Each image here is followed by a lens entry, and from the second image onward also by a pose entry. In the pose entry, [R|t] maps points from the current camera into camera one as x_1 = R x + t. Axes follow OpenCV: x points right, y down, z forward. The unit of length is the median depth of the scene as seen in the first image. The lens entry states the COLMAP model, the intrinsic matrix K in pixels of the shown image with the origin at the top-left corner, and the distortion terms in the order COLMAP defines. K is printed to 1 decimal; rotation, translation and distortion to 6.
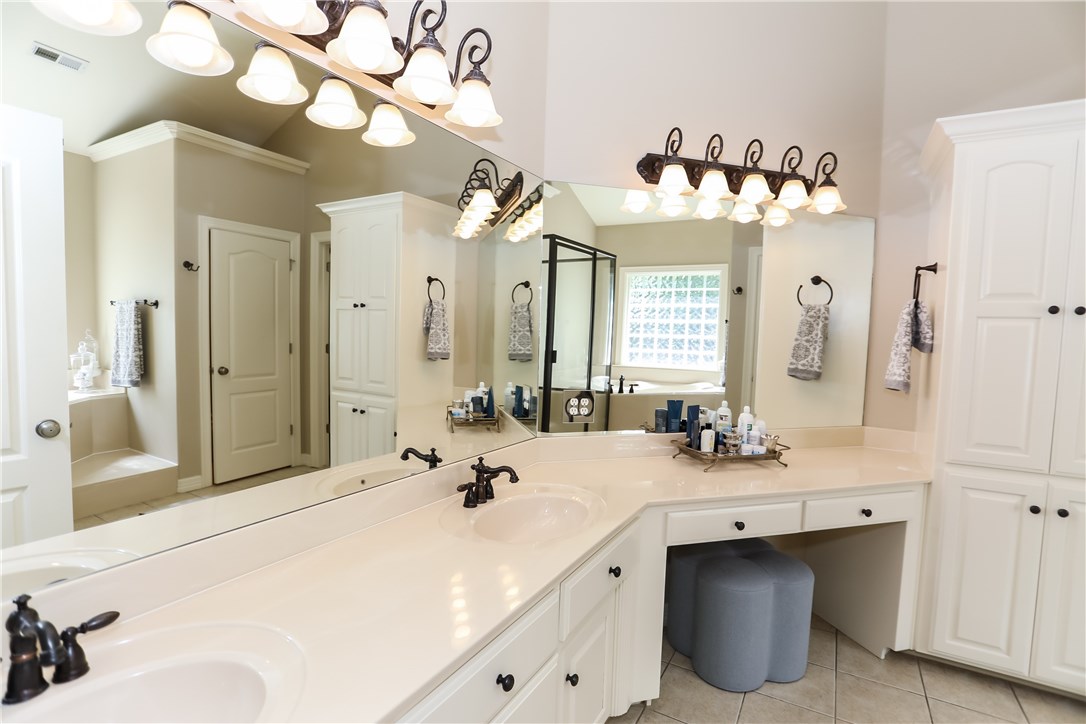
lens RADIAL K [[529.0, 0, 536.4], [0, 529.0, 360.7], [0, 0, 1]] dist [-0.051624, 0.018311]
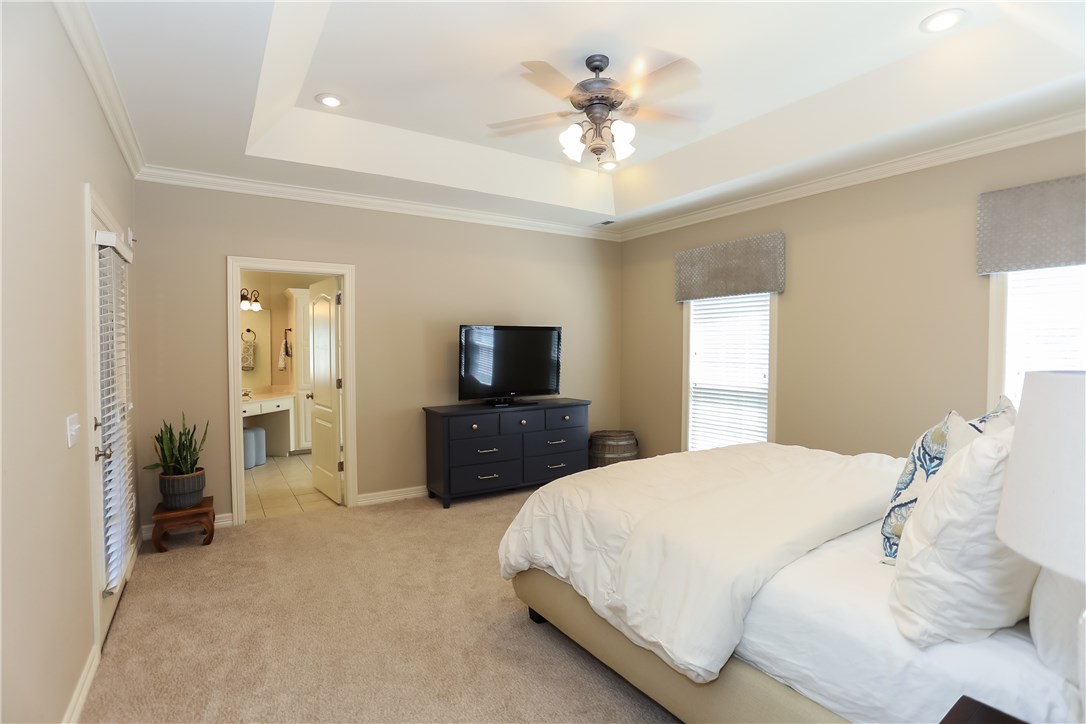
lens RADIAL K [[529.0, 0, 541.6], [0, 529.0, 357.9], [0, 0, 1]] dist [-0.051624, 0.018311]
pose [[0.457363, -0.053348, 0.887678, -1.267546], [0.075998, 0.996892, 0.020755, 0.037120], [-0.886027, 0.057969, 0.459996, -1.680392]]
